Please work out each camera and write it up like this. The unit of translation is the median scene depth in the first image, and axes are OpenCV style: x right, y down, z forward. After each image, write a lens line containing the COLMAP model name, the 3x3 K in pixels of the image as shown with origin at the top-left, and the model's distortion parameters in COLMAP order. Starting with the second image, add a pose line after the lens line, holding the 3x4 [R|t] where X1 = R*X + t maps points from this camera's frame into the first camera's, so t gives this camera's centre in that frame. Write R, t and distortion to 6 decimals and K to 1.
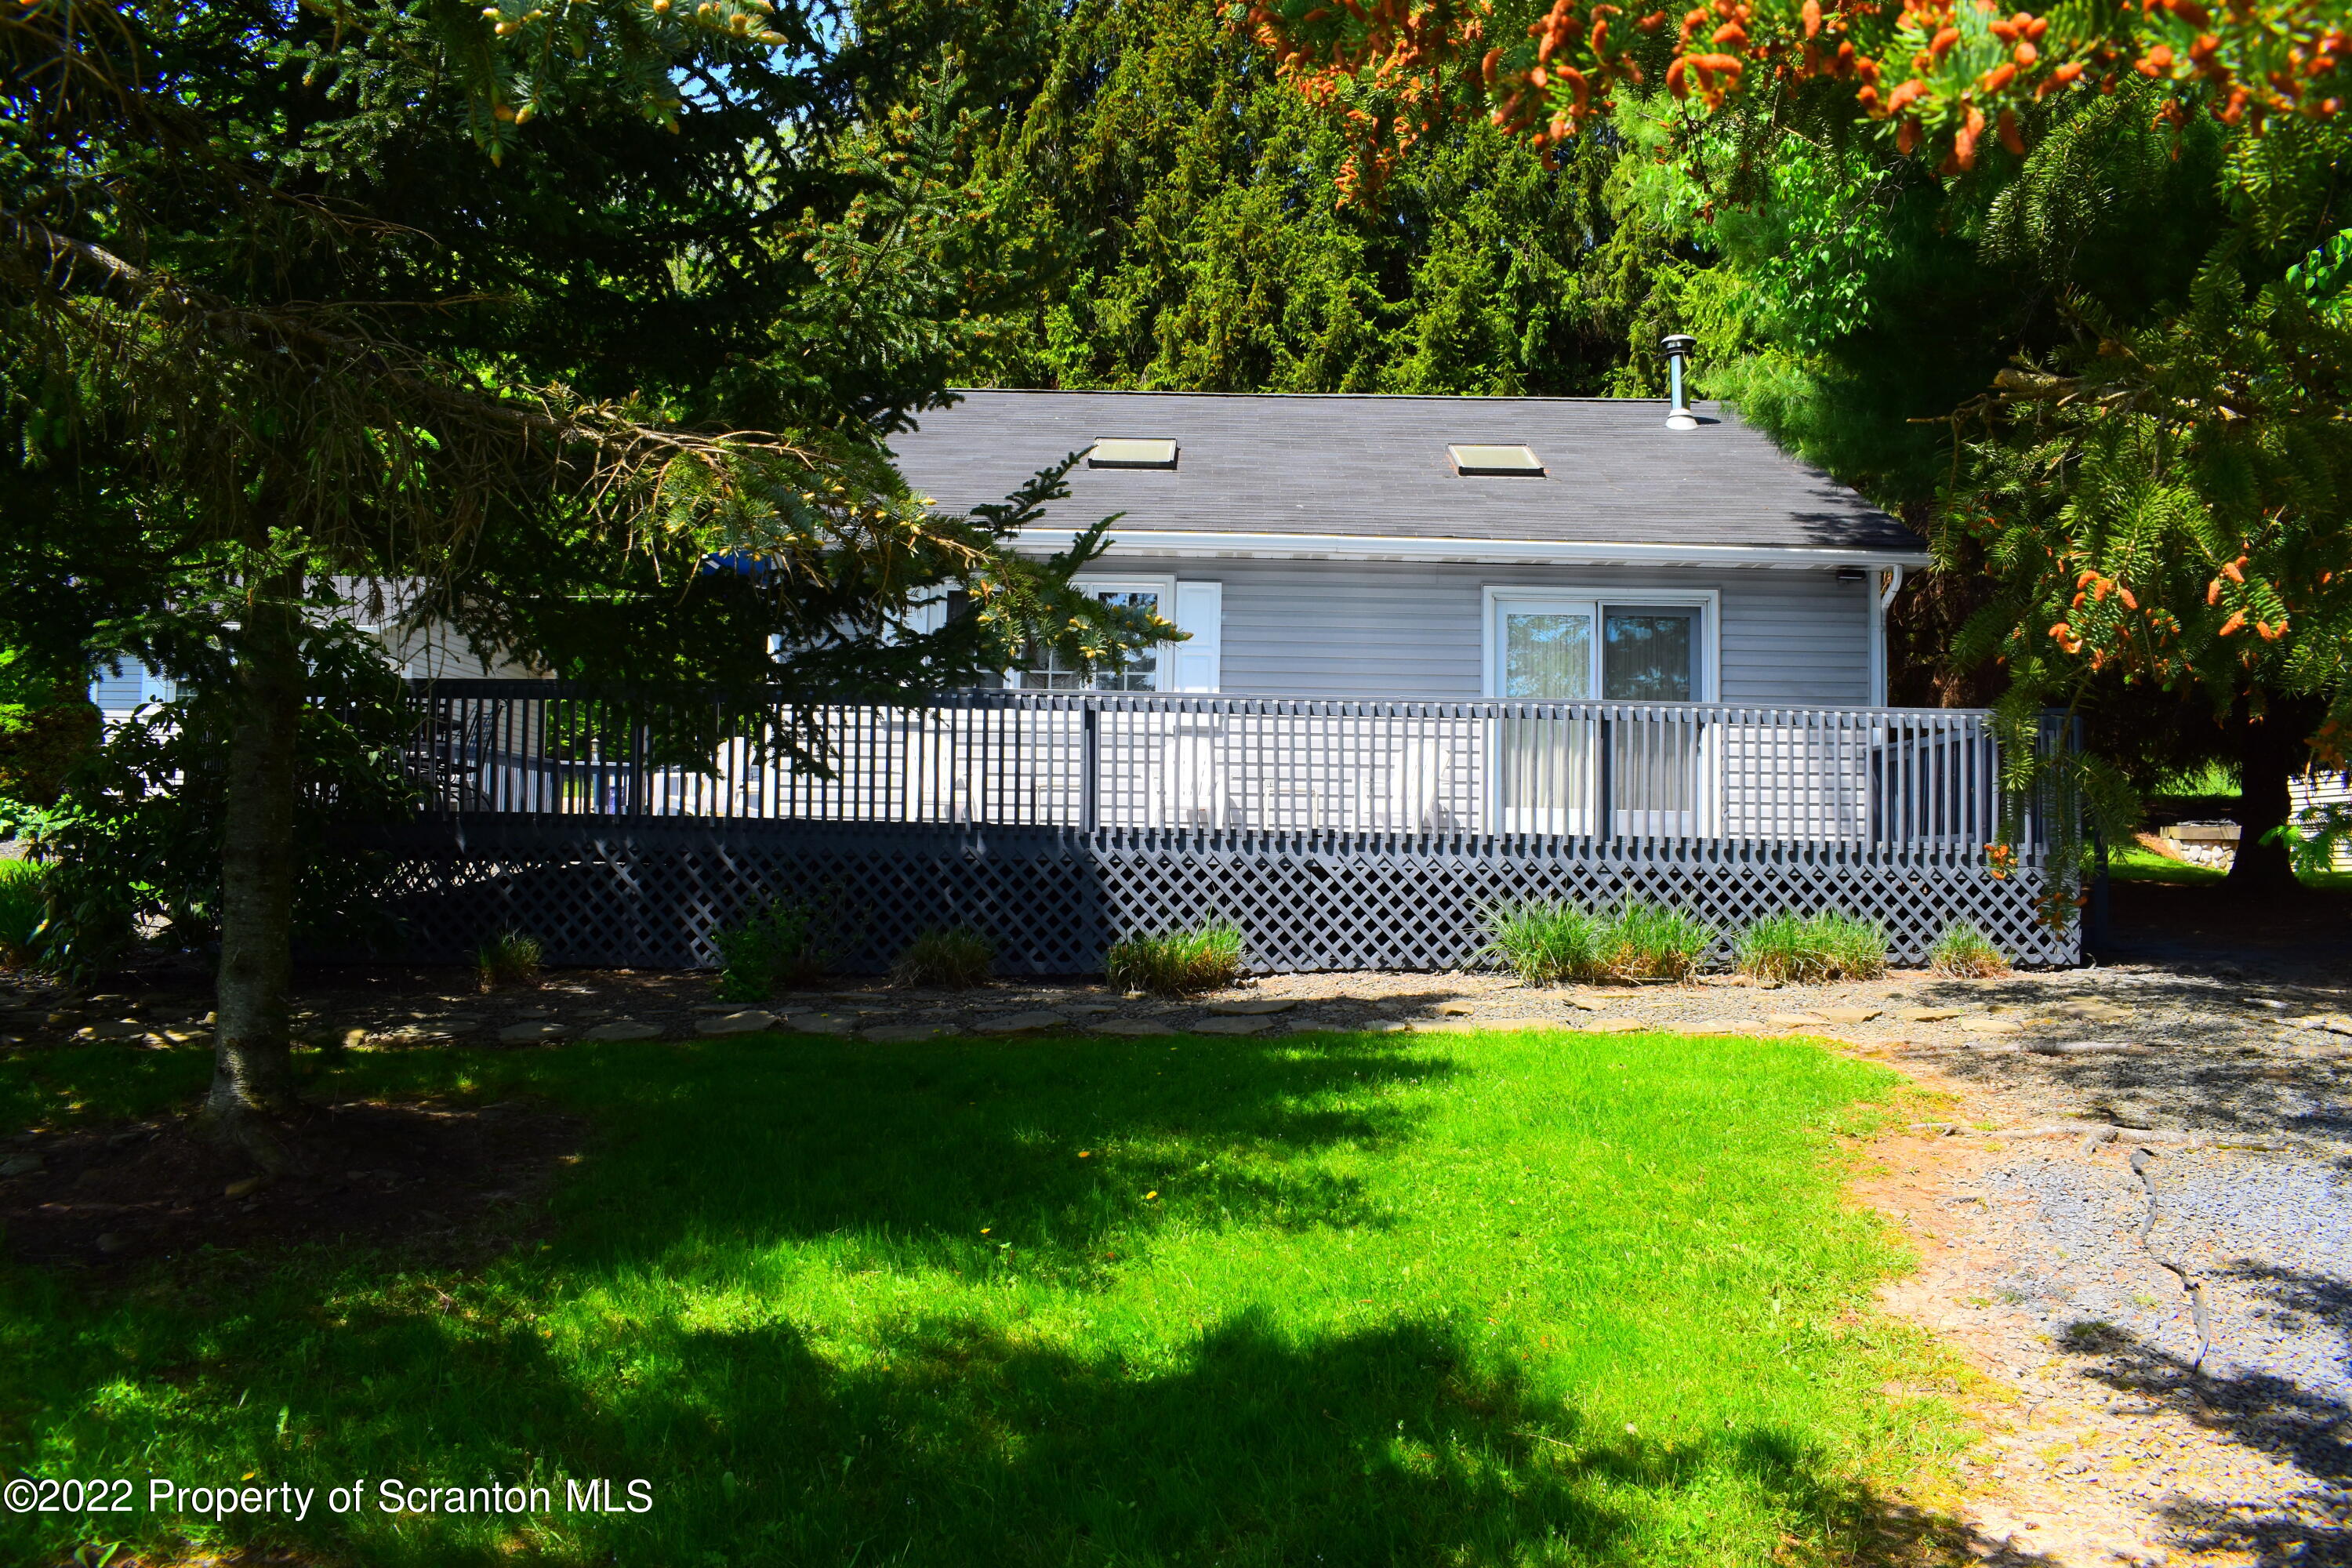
lens RADIAL K [[1820.7, 0, 1182.7], [0, 1820.7, 768.7], [0, 0, 1]] dist [-0.097173, 0.012631]
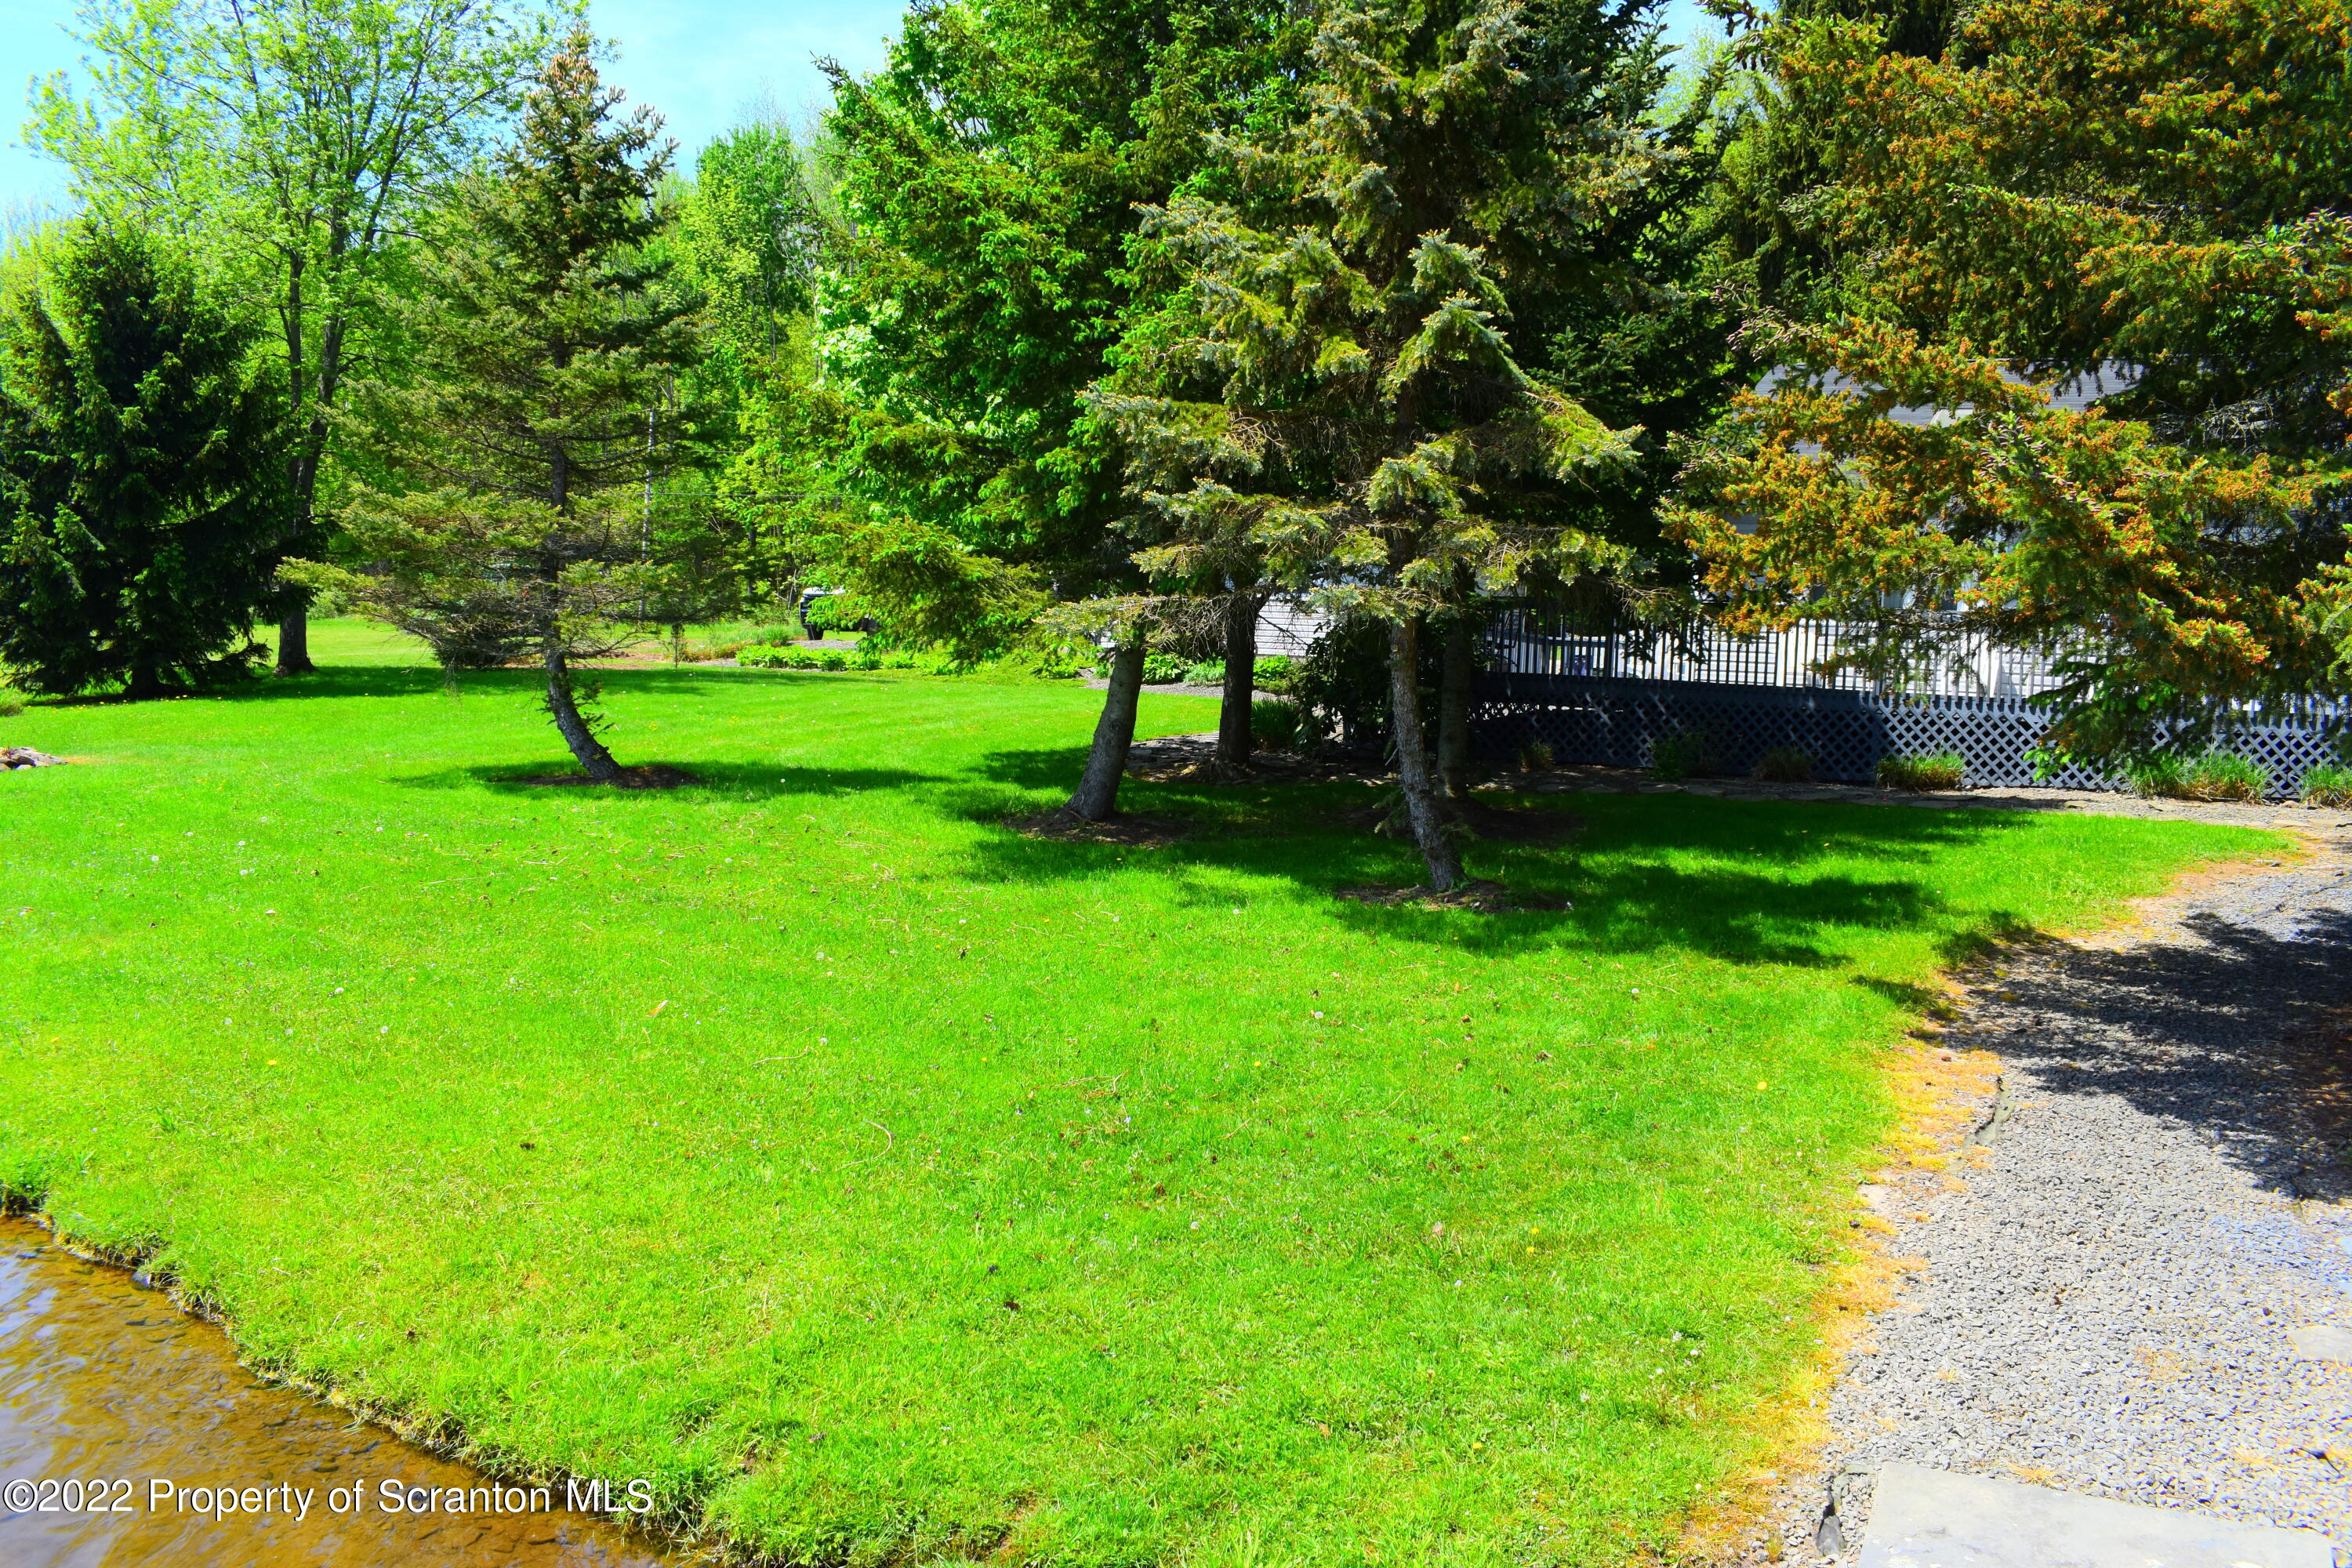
lens RADIAL K [[1820.7, 0, 1182.7], [0, 1820.7, 768.7], [0, 0, 1]] dist [-0.097173, 0.012631]
pose [[0.867923, 0.049311, -0.494246, 0.207964], [-0.010707, 0.996686, 0.080637, -0.022919], [0.496584, -0.064694, 0.865574, -0.720194]]
